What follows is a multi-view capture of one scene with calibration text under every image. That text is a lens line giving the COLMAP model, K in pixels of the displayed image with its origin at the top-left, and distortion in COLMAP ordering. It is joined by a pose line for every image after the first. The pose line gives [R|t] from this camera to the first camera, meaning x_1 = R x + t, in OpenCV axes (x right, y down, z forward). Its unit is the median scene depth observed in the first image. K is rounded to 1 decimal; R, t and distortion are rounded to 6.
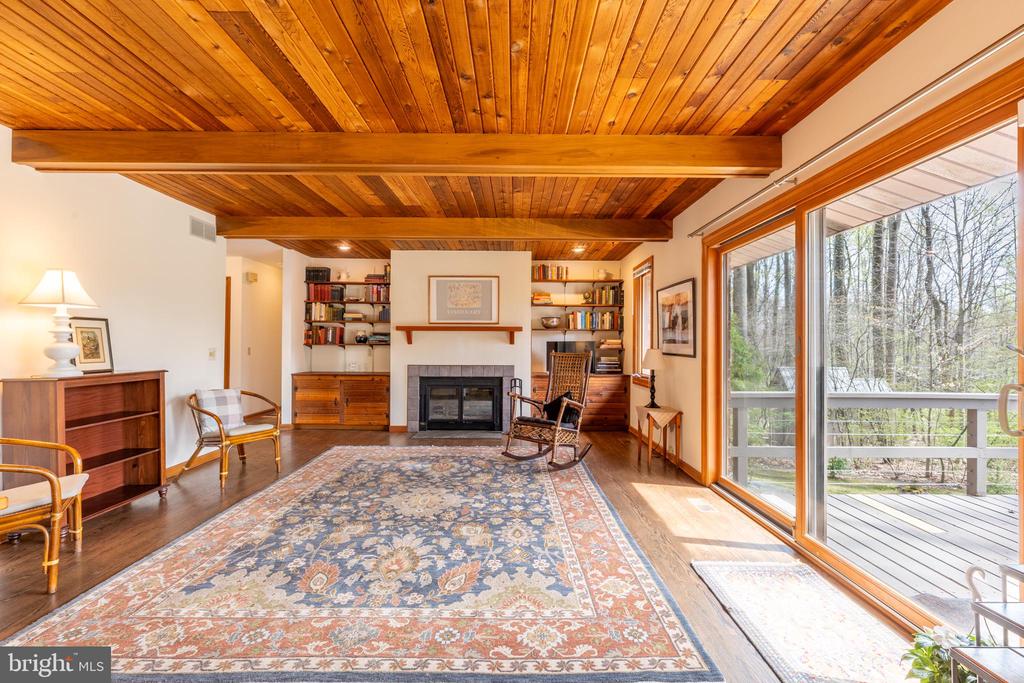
lens RADIAL K [[457.9, 0, 515.1], [0, 457.9, 341.0], [0, 0, 1]] dist [0.004573, -0.001026]
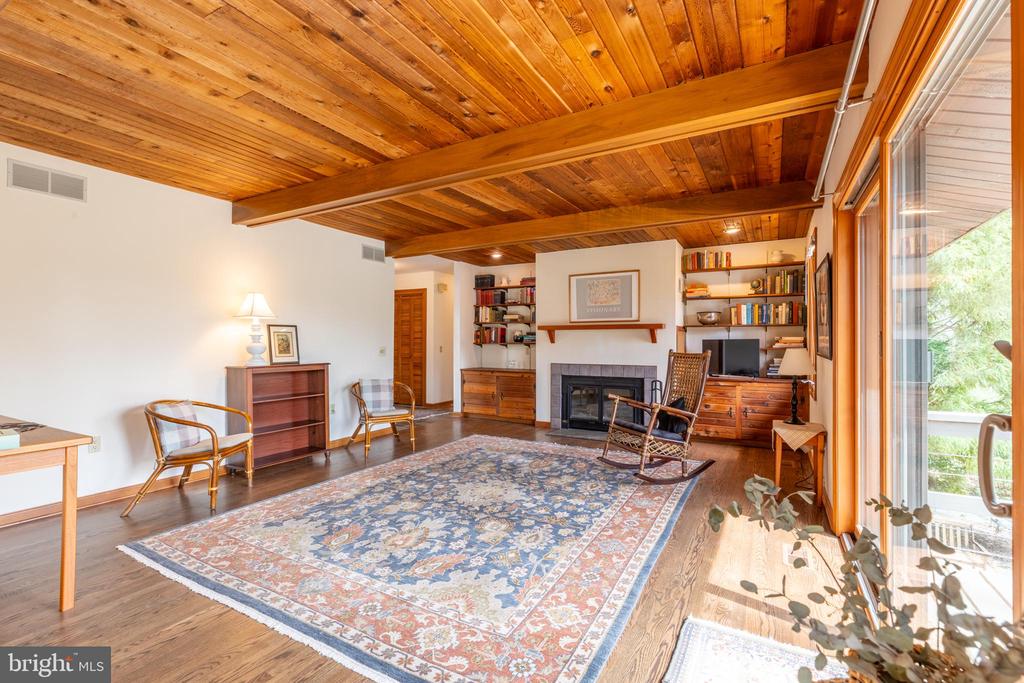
lens RADIAL K [[457.9, 0, 515.1], [0, 457.9, 341.0], [0, 0, 1]] dist [0.004573, -0.001026]
pose [[0.868042, -0.005121, -0.496464, 0.286069], [0.006164, 0.999981, 0.000464, 0.001664], [0.496452, -0.003463, 0.868057, 0.090508]]
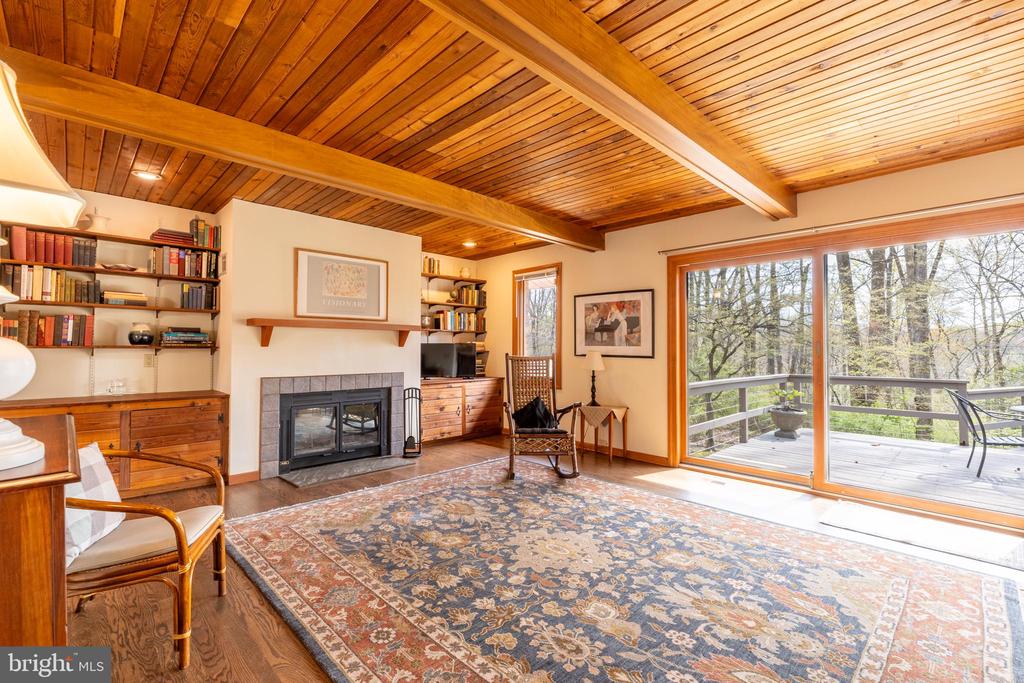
lens RADIAL K [[457.9, 0, 515.1], [0, 457.9, 341.0], [0, 0, 1]] dist [0.004573, -0.001026]
pose [[0.717754, 0.008970, 0.696239, -0.596012], [-0.005497, 0.999959, -0.007215, 0.002866], [-0.696275, 0.001352, 0.717773, 0.374482]]
